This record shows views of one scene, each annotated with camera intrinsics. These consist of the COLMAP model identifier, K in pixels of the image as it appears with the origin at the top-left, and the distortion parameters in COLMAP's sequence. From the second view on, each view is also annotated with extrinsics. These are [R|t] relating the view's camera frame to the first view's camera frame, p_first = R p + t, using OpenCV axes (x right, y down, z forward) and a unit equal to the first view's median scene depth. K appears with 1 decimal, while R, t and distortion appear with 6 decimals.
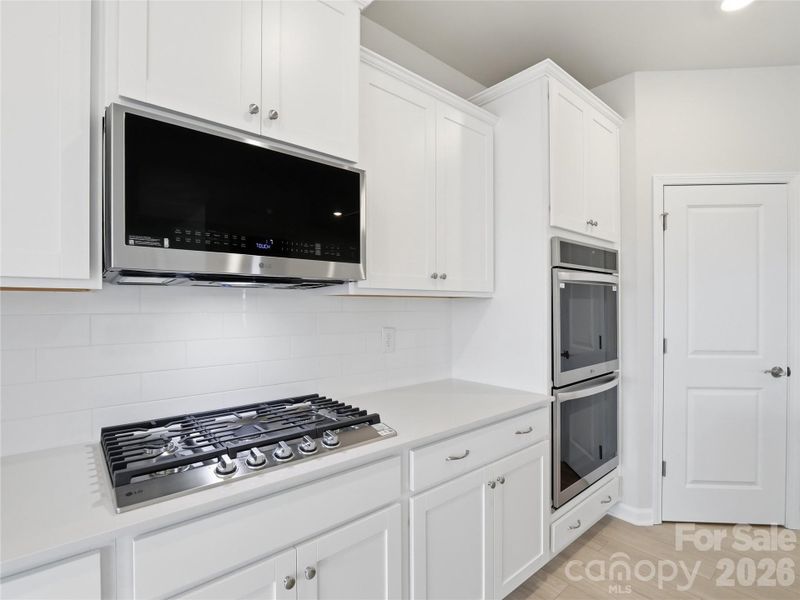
lens RADIAL K [[392.4, 0, 391.8], [0, 392.4, 301.8], [0, 0, 1]] dist [-0.001069, -0.000362]
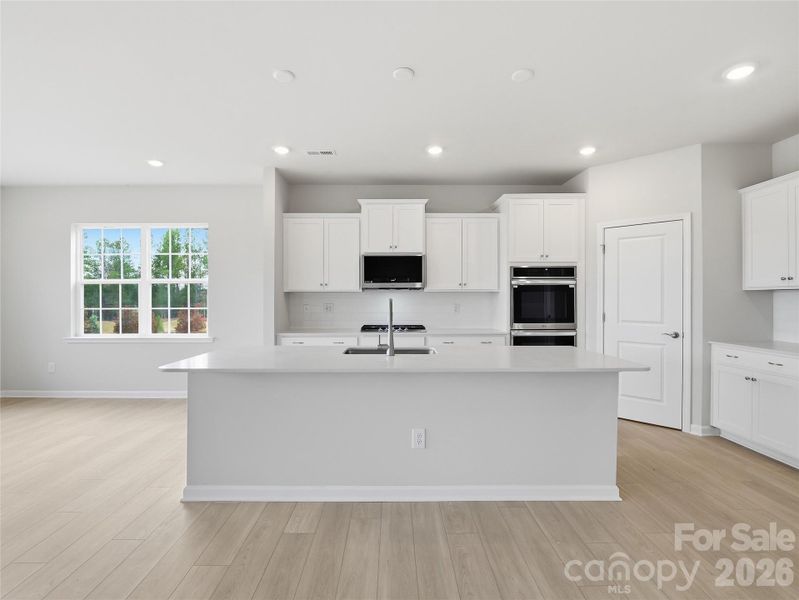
lens RADIAL K [[391.9, 0, 391.3], [0, 391.9, 301.8], [0, 0, 1]] dist [-0.001069, -0.000362]
pose [[0.746934, 0.003664, -0.664888, 1.433915], [0.004904, 0.999927, 0.011020, 0.019414], [0.664880, -0.011491, 0.746861, -1.236694]]
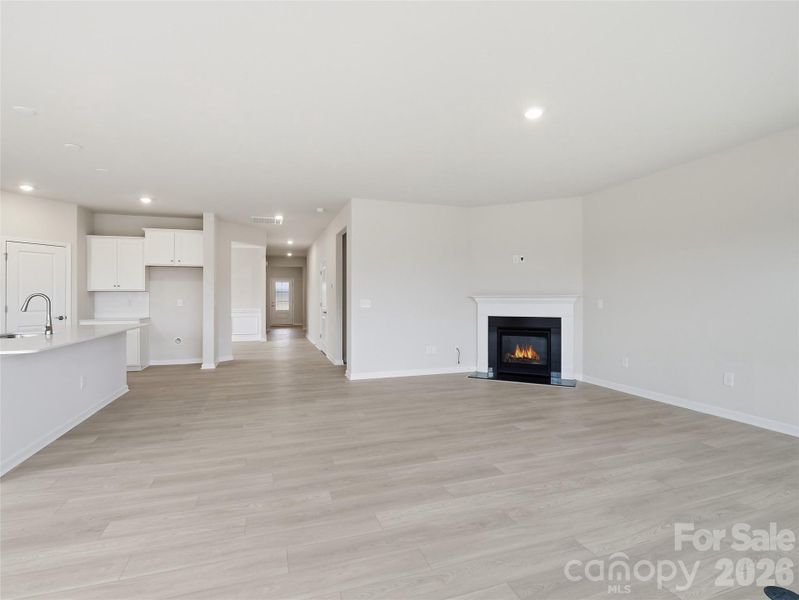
lens RADIAL K [[391.9, 0, 391.3], [0, 391.9, 301.8], [0, 0, 1]] dist [-0.001069, -0.000362]
pose [[0.392140, -0.009731, 0.919854, -0.681423], [-0.007240, 0.999880, 0.013664, 0.022964], [-0.919877, -0.012018, 0.392023, -2.501832]]
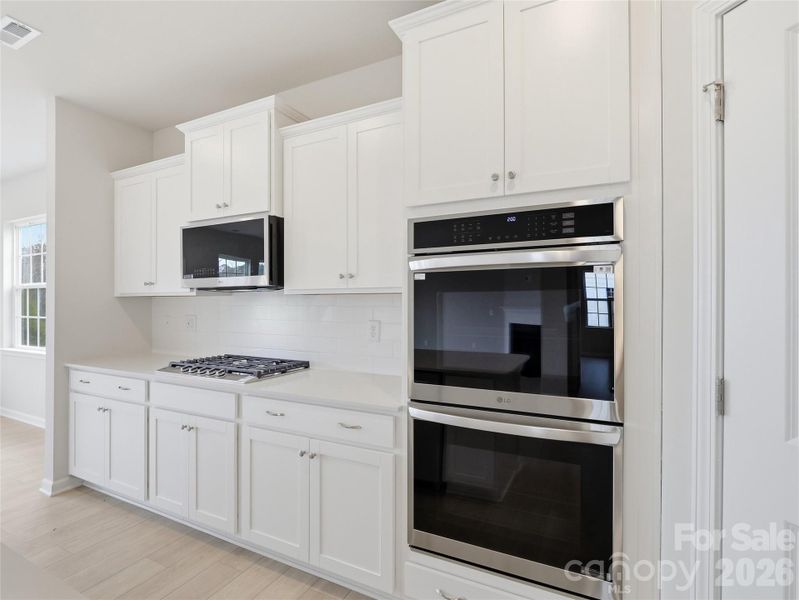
lens RADIAL K [[391.9, 0, 391.3], [0, 391.9, 301.8], [0, 0, 1]] dist [-0.001069, -0.000362]
pose [[0.393343, 0.000321, -0.919392, 1.158791], [0.008407, 0.999957, 0.003946, 0.006409], [0.919353, -0.009281, 0.393324, 0.629298]]
